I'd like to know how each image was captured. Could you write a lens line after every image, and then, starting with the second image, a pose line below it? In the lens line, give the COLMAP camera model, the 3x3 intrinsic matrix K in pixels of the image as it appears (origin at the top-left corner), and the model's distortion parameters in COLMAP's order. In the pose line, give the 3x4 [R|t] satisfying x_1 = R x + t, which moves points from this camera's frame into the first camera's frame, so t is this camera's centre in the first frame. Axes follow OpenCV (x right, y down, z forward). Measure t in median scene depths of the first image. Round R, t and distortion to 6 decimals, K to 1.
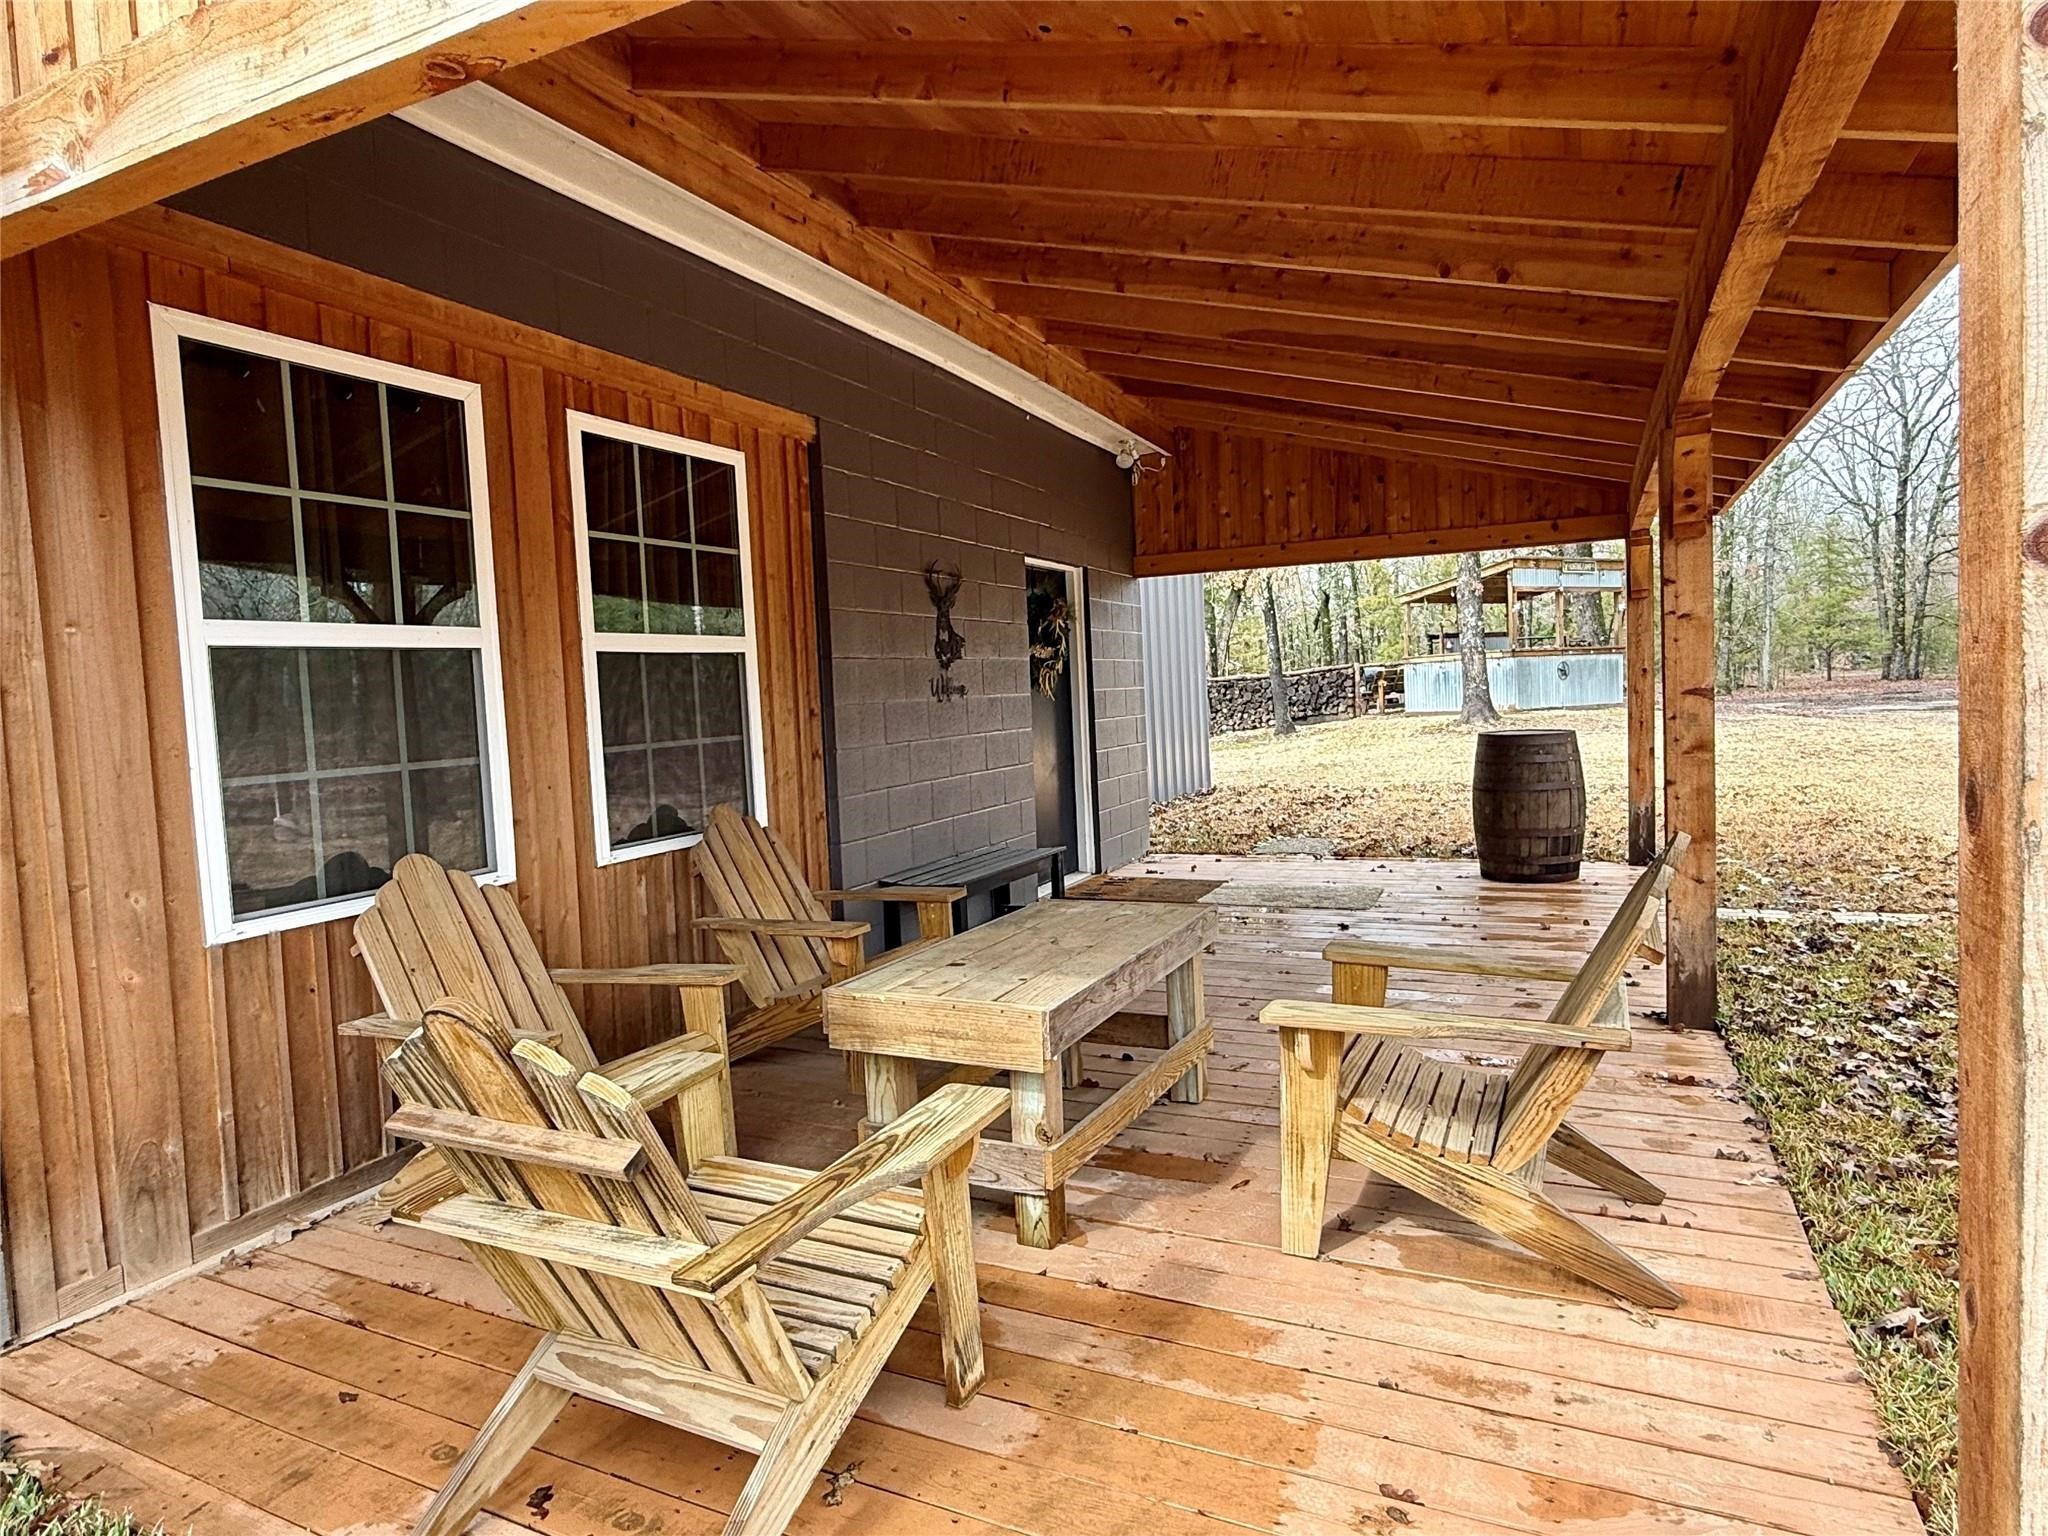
lens RADIAL K [[1165.7, 0, 1022.3], [0, 1165.7, 757.3], [0, 0, 1]] dist [0.001998, 0.000317]
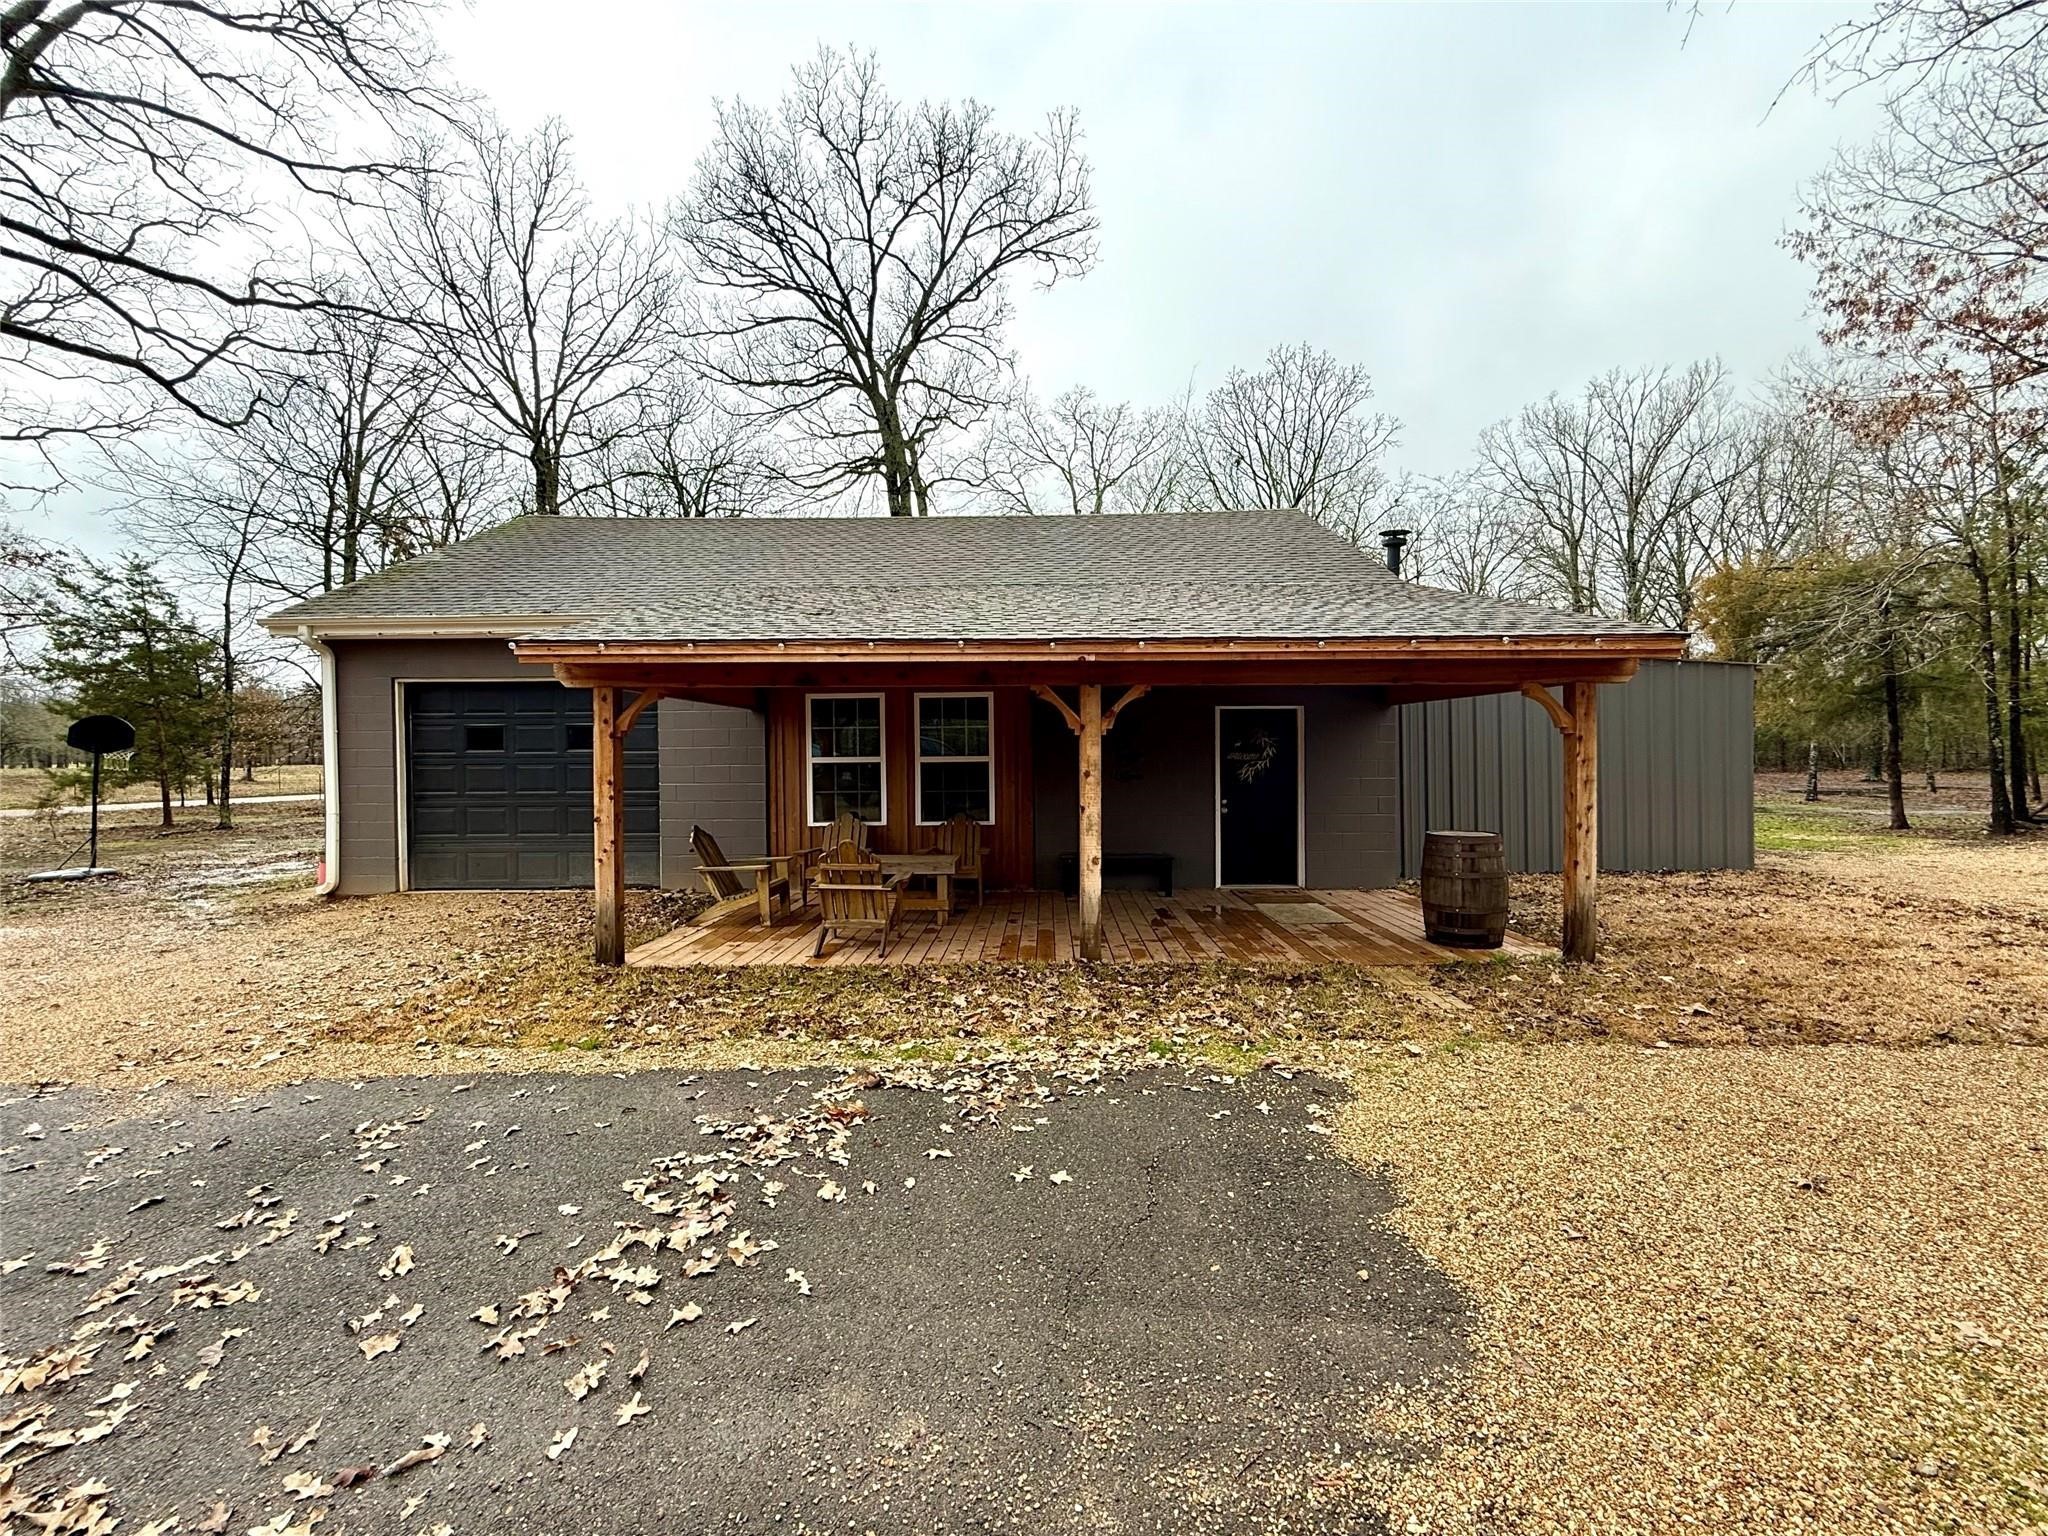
lens RADIAL K [[821.2, 0, 1024.0], [0, 821.2, 768.0], [0, 0, 1]] dist [-0.000171, 0.000063]
pose [[0.420778, 0.043495, -0.906120, 1.646316], [-0.064514, 0.997756, 0.017935, -0.116498], [0.904867, 0.050911, 0.422640, 0.225939]]
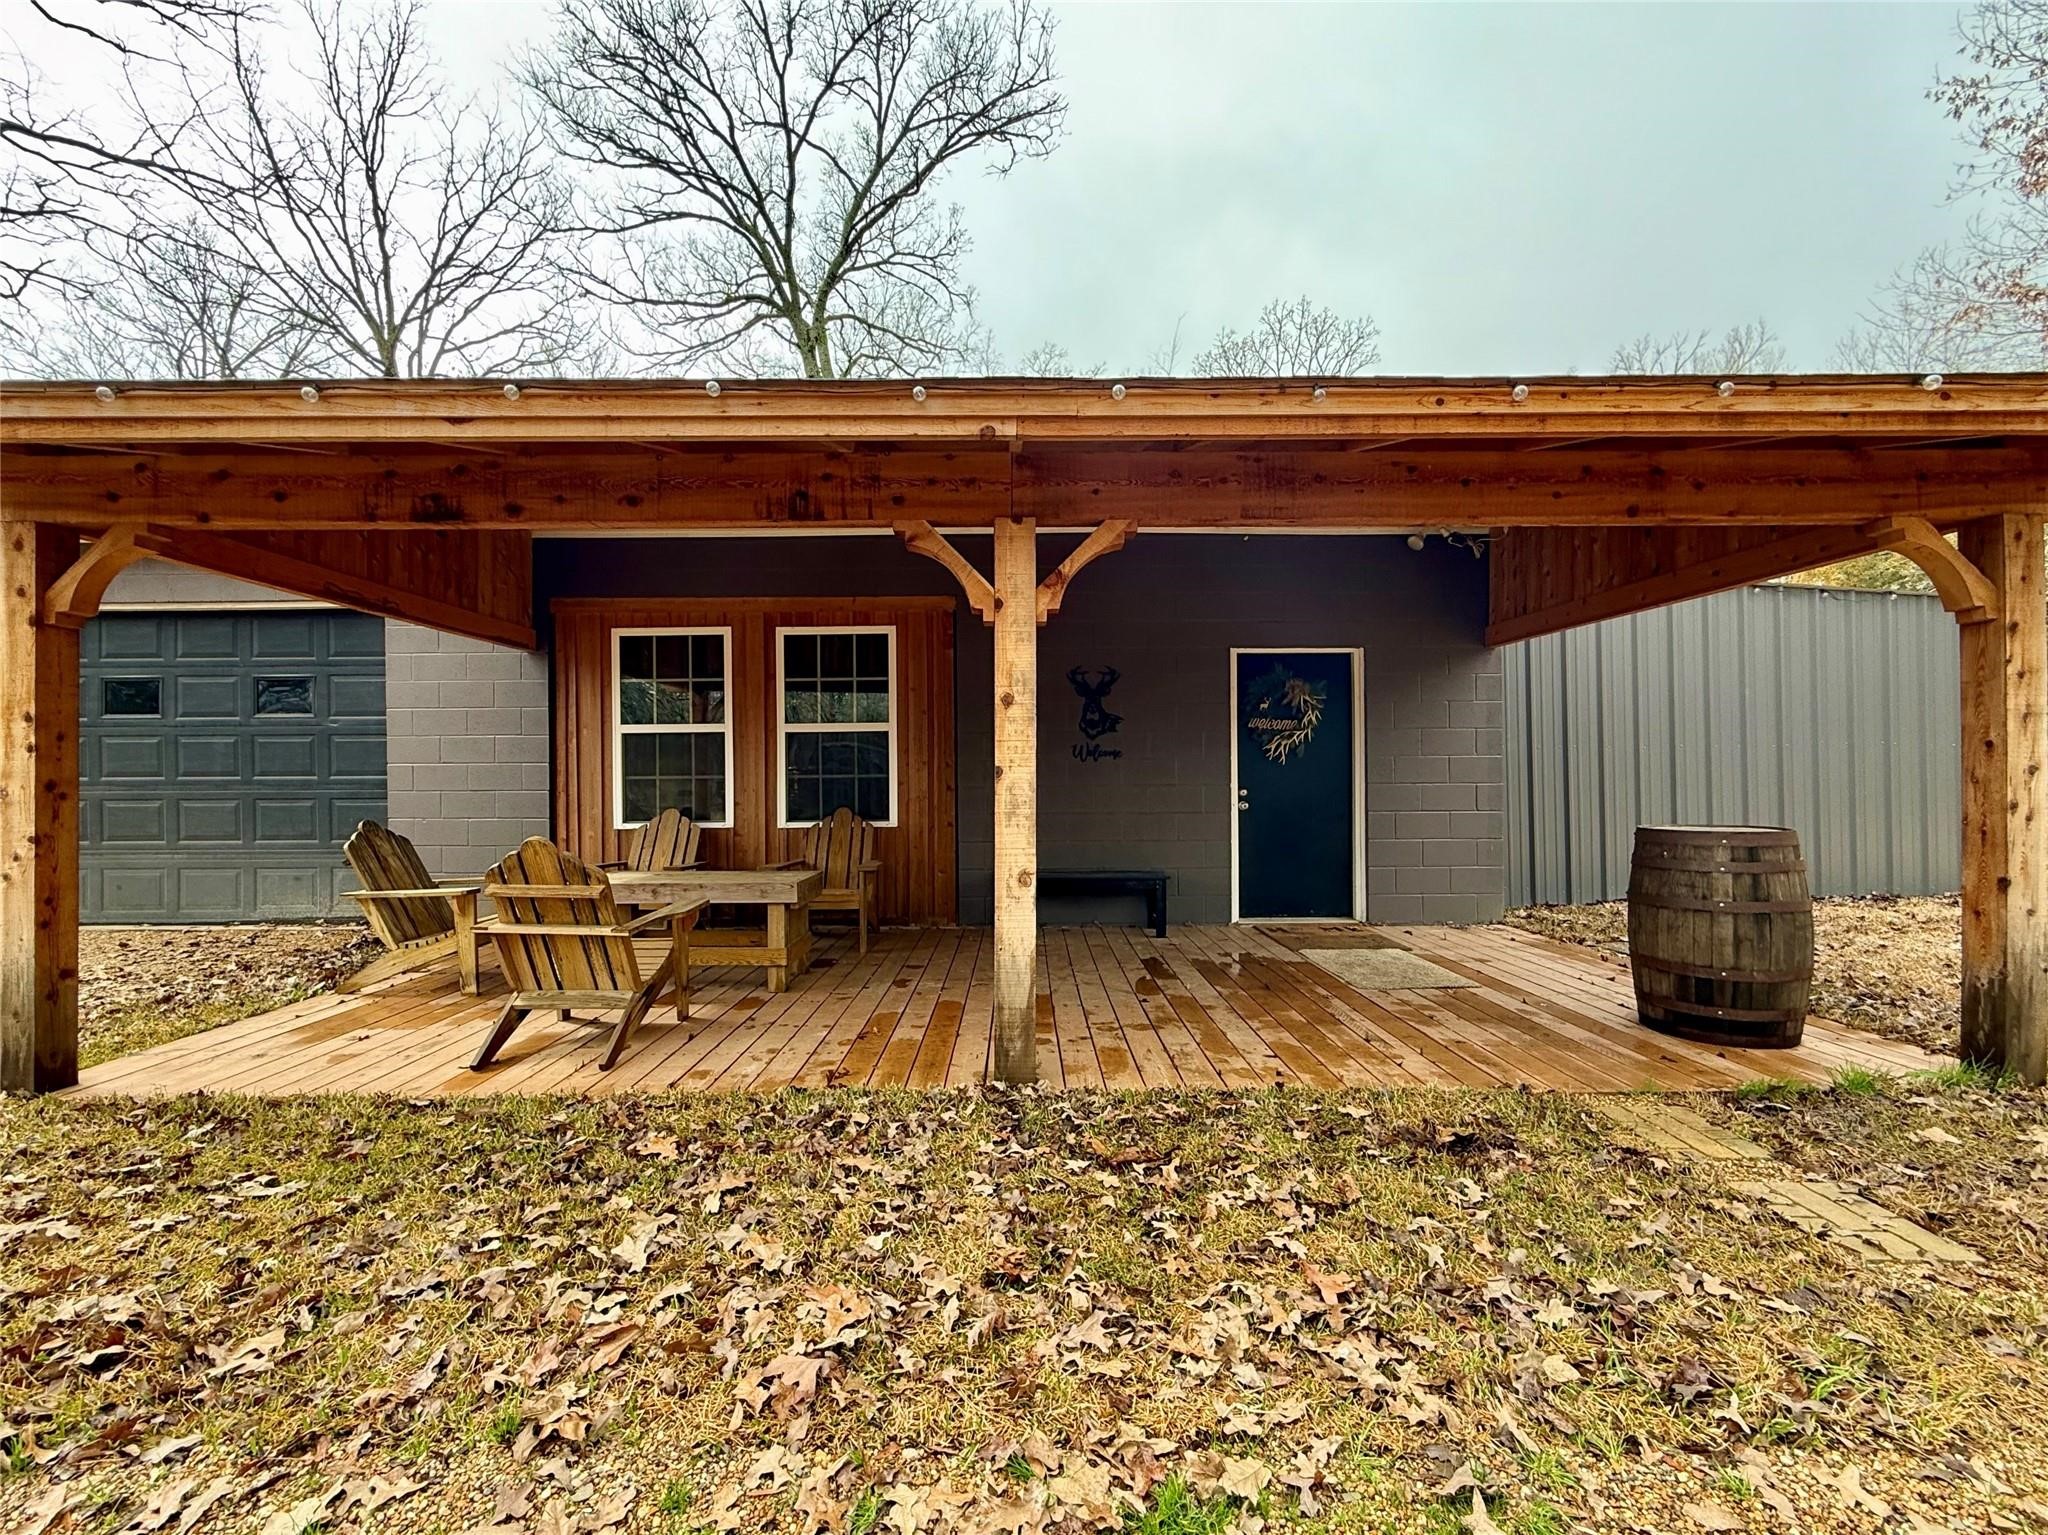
lens RADIAL K [[825.7, 0, 1010.0], [0, 825.7, 780.8], [0, 0, 1]] dist [0.000725, 0.000396]
pose [[0.429674, 0.032207, -0.902409, 1.073030], [-0.065827, 0.997822, 0.004269, -0.028011], [0.900581, 0.057569, 0.430858, 0.608009]]
